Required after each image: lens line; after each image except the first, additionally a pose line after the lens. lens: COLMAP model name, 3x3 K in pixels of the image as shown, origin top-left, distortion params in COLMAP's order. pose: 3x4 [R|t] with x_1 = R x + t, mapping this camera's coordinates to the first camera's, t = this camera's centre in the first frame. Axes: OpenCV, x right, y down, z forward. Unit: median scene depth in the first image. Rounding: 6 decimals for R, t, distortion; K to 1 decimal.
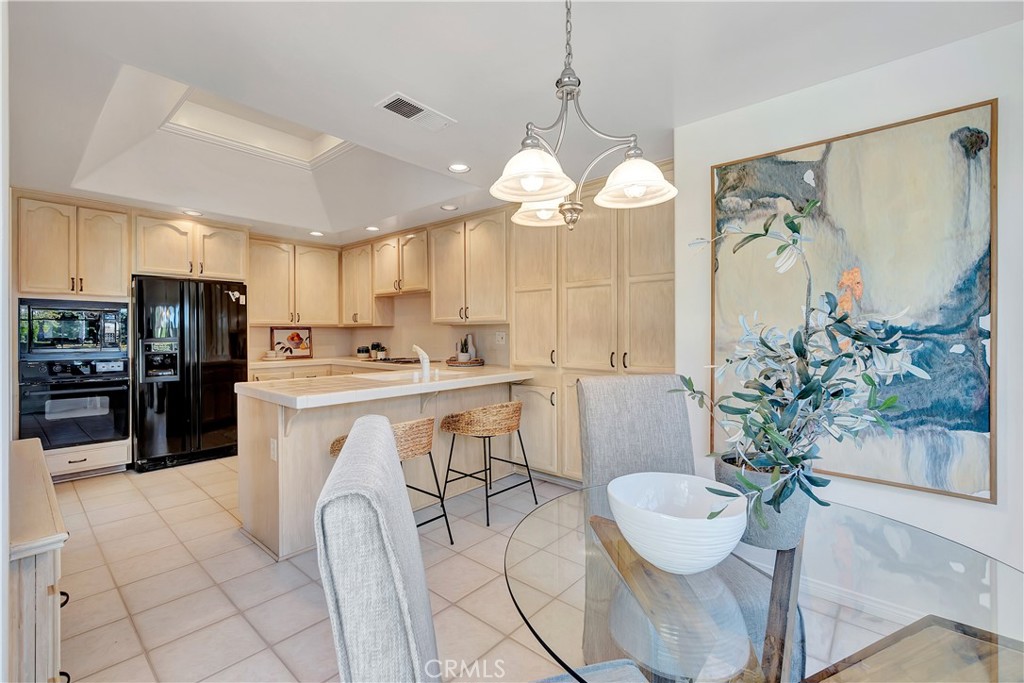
lens RADIAL K [[445.4, 0, 506.9], [0, 445.4, 340.5], [0, 0, 1]] dist [-0.002717, 0.000117]
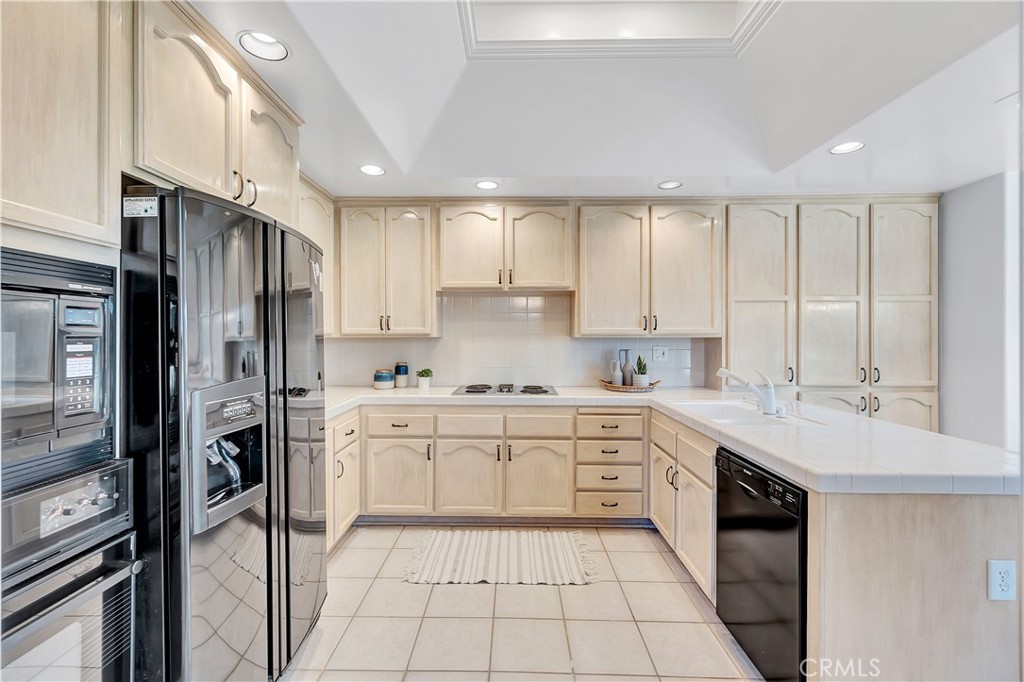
lens RADIAL K [[445.4, 0, 506.9], [0, 445.4, 340.0], [0, 0, 1]] dist [-0.002717, 0.000117]
pose [[0.759746, -0.003691, 0.650210, -0.739566], [0.009090, 0.999946, -0.004945, -0.028165], [-0.650157, 0.009667, 0.759738, 0.533368]]
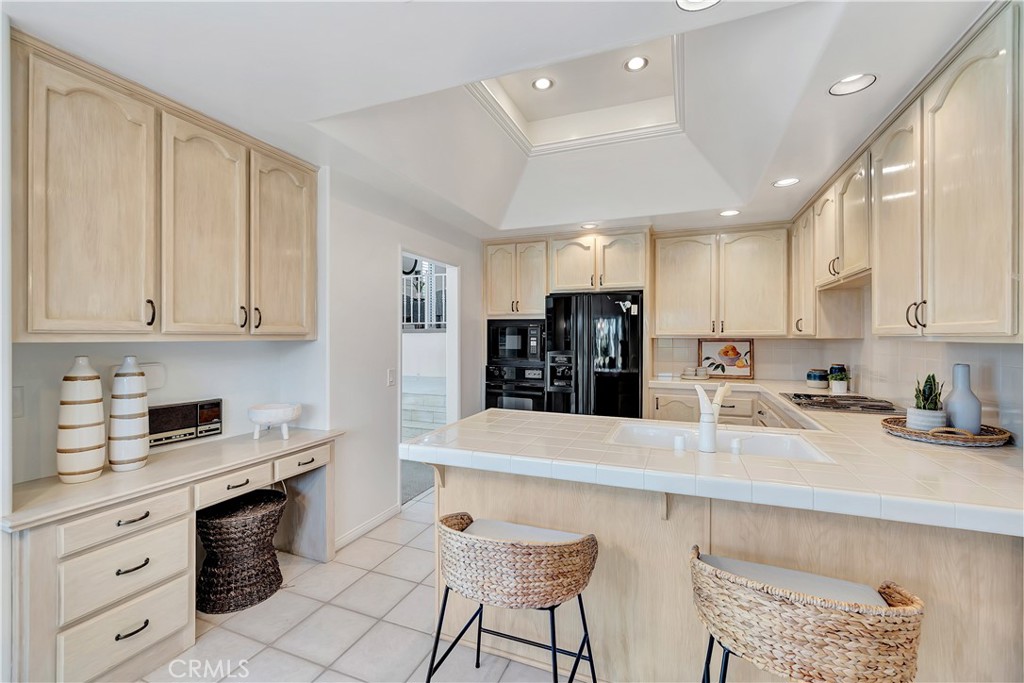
lens RADIAL K [[445.4, 0, 506.9], [0, 445.4, 340.5], [0, 0, 1]] dist [-0.002717, 0.000117]
pose [[0.326376, 0.014218, -0.945133, 0.165402], [-0.016907, 0.999815, 0.009202, -0.033296], [0.945089, 0.012976, 0.326556, 0.461079]]
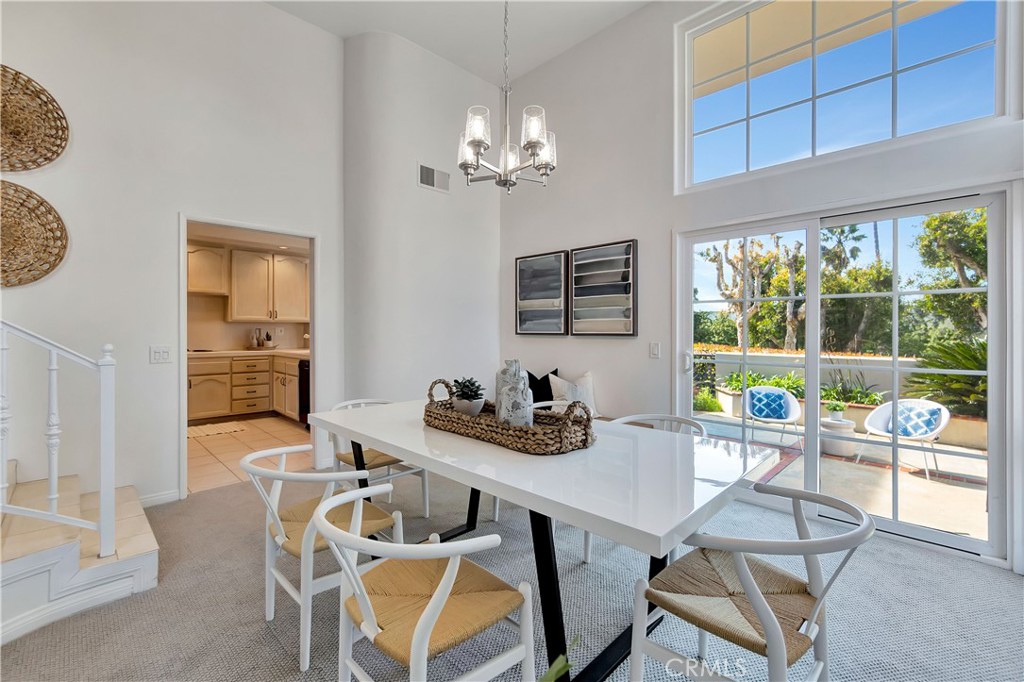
lens RADIAL K [[439.3, 0, 508.3], [0, 439.3, 330.5], [0, 0, 1]] dist [-0.001453, -0.000007]
pose [[0.064544, -0.000445, 0.997915, -1.434594], [0.013997, 0.999902, -0.000460, 0.004833], [-0.997817, 0.013997, 0.064544, 0.098257]]
